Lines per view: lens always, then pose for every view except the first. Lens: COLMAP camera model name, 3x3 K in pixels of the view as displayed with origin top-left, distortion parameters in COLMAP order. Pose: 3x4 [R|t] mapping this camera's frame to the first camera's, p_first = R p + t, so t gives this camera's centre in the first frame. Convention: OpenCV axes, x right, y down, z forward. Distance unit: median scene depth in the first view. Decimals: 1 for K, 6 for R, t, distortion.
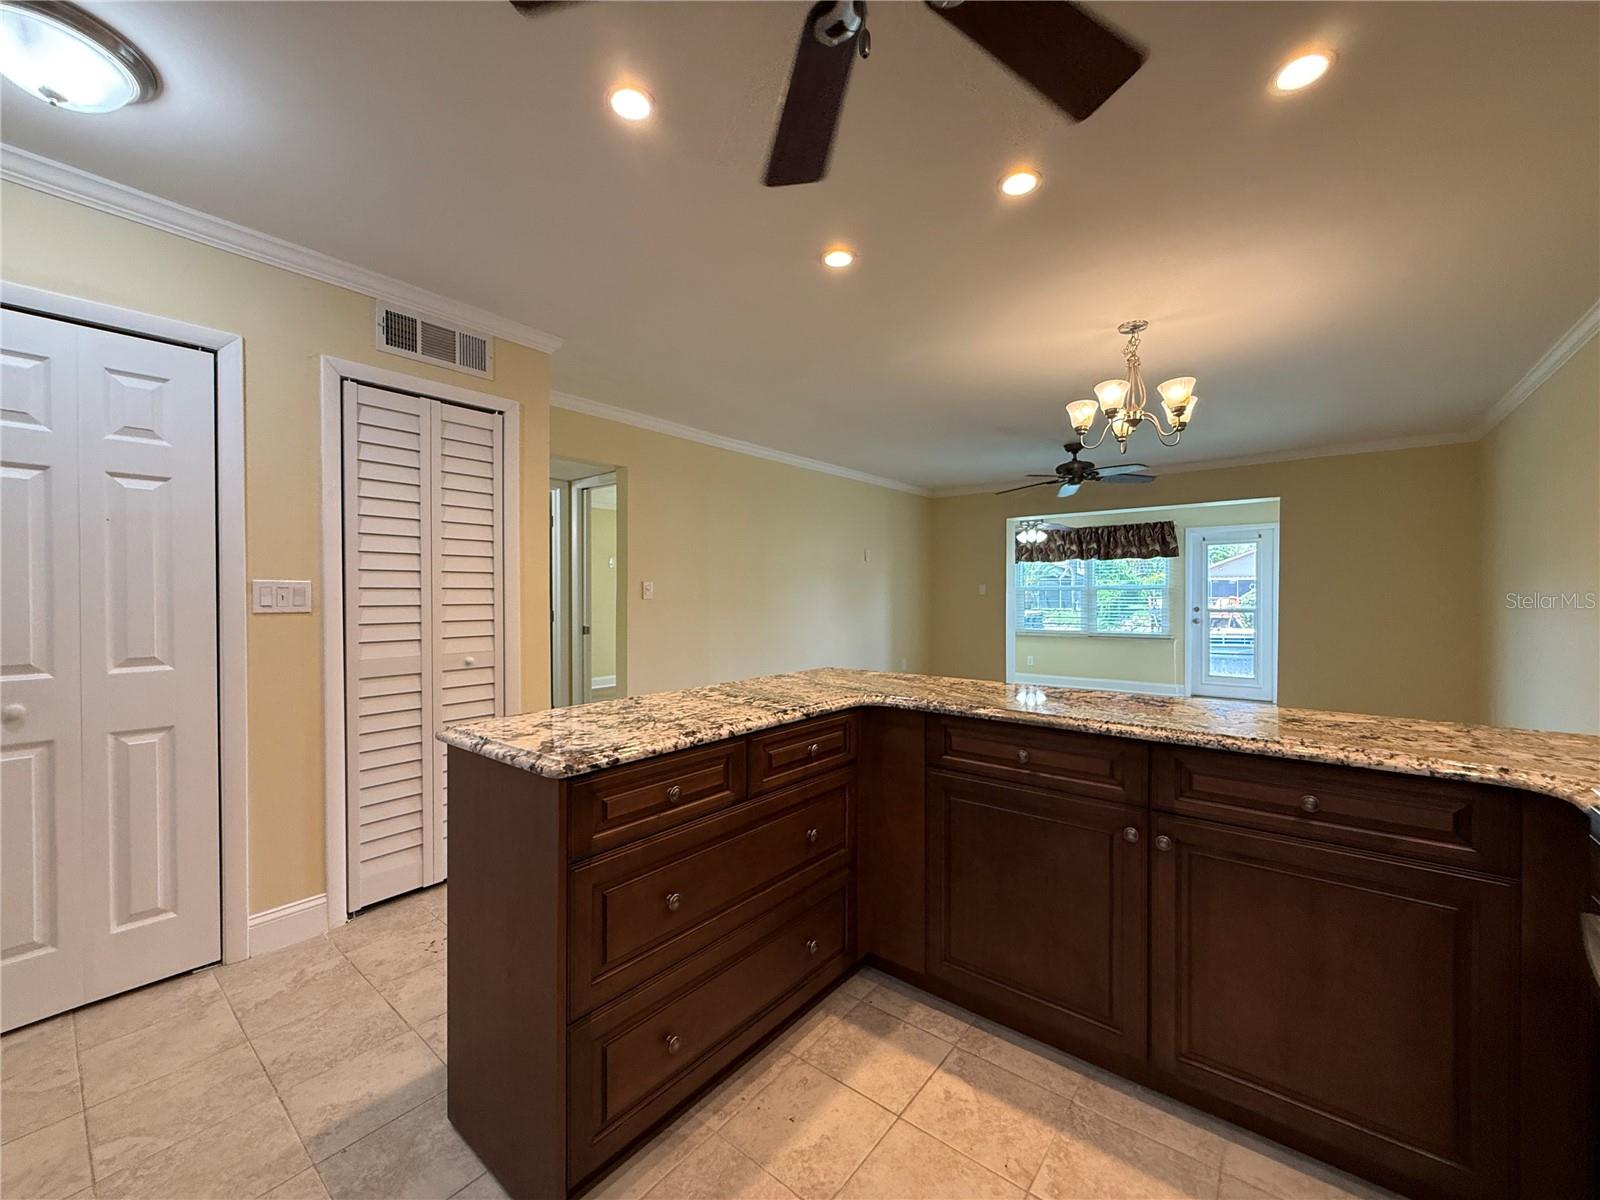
lens RADIAL K [[638.0, 0, 793.7], [0, 638.0, 599.0], [0, 0, 1]] dist [-0.000863, 0.000958]
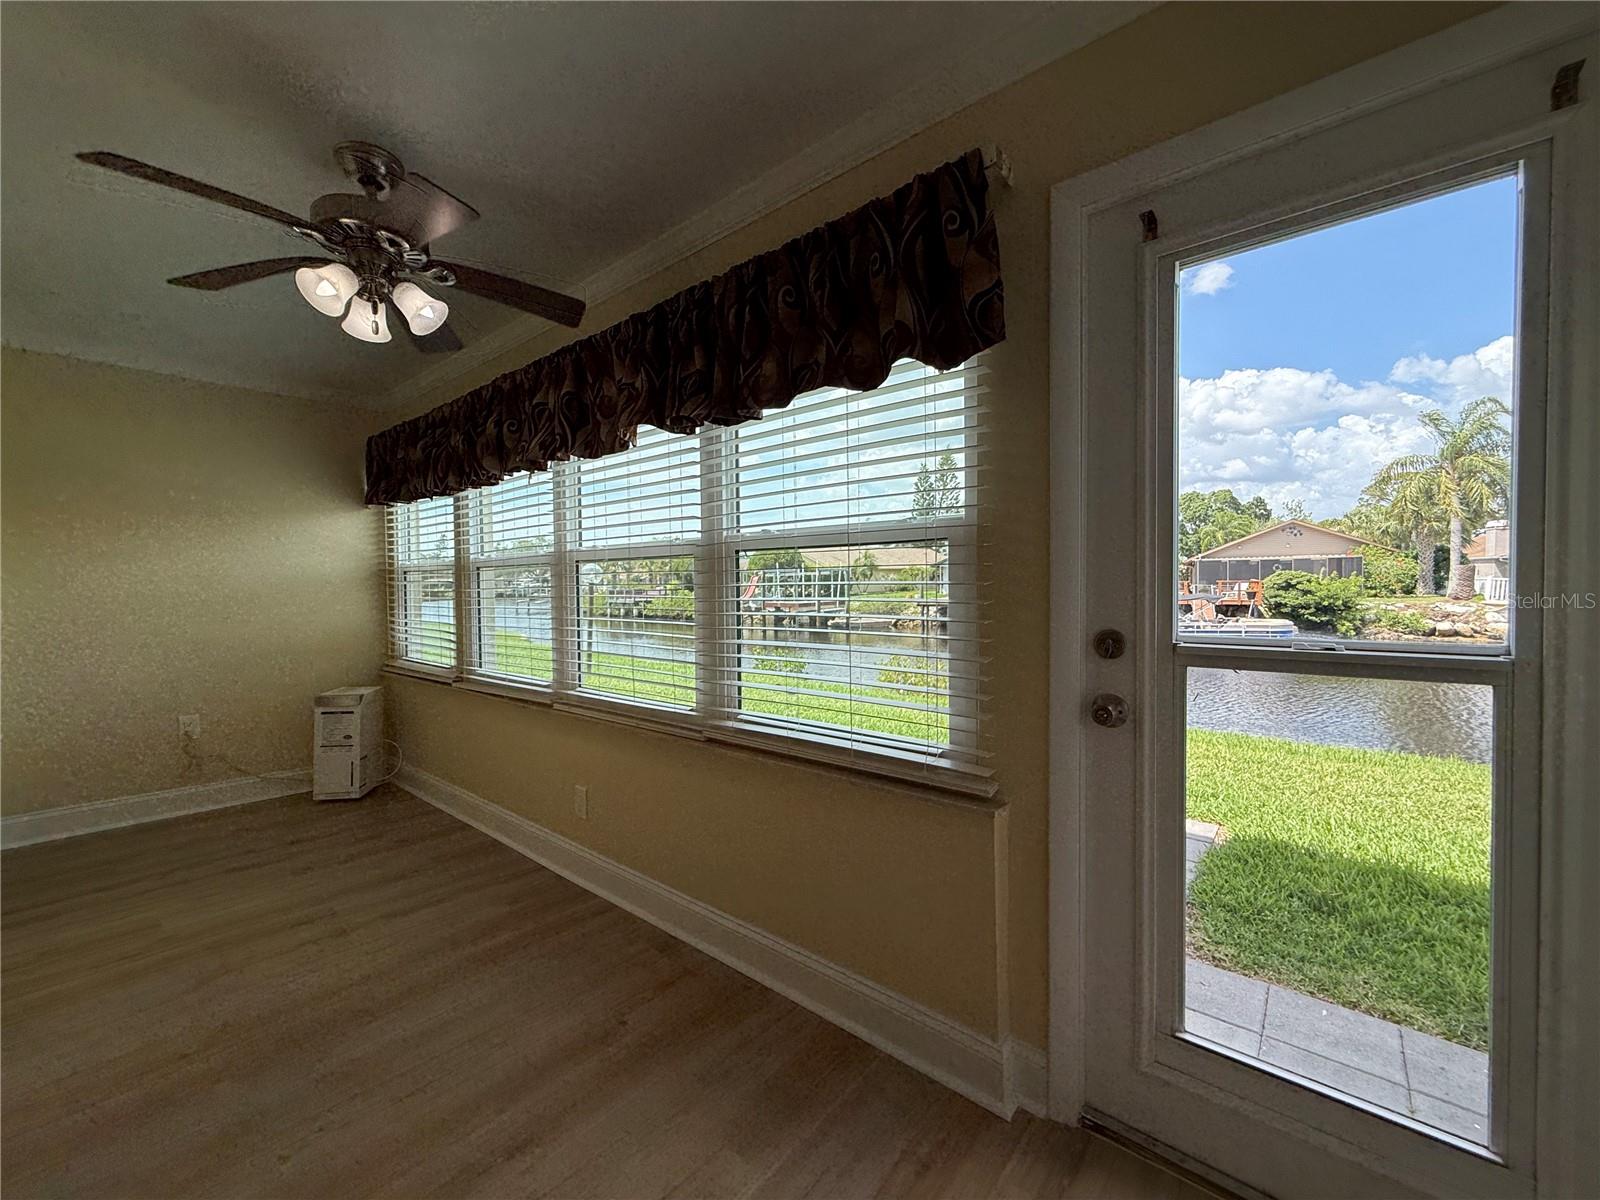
lens RADIAL K [[638.0, 0, 793.7], [0, 638.0, 599.0], [0, 0, 1]] dist [-0.000863, 0.000958]
pose [[0.999777, -0.007820, -0.019603, 0.534047], [0.008207, 0.999772, 0.019729, -0.000665], [0.019444, -0.019885, 0.999613, 0.801434]]
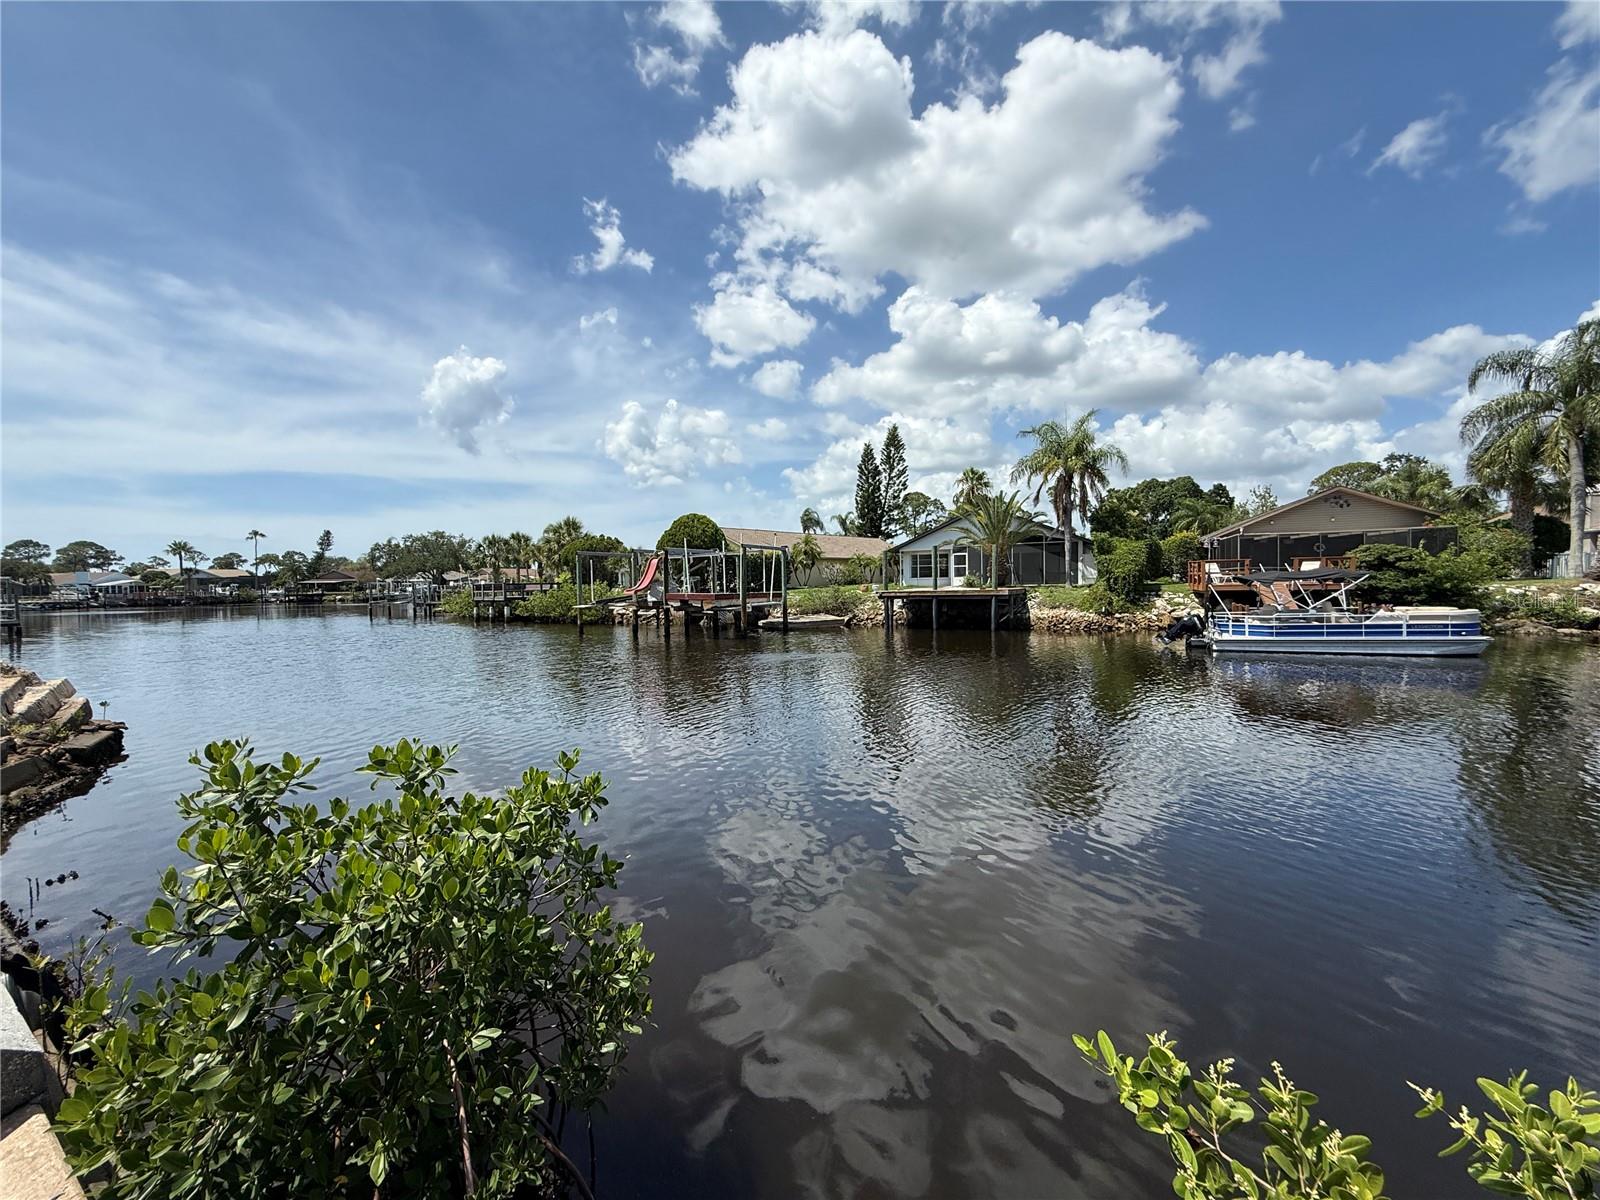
lens RADIAL K [[642.1, 0, 790.5], [0, 642.1, 600.5], [0, 0, 1]] dist [-0.000164, 0.000124]
pose [[0.996953, -0.017289, 0.076068, 0.614285], [0.015889, 0.999694, 0.018973, 0.098019], [-0.076373, -0.017706, 0.996922, 2.225148]]
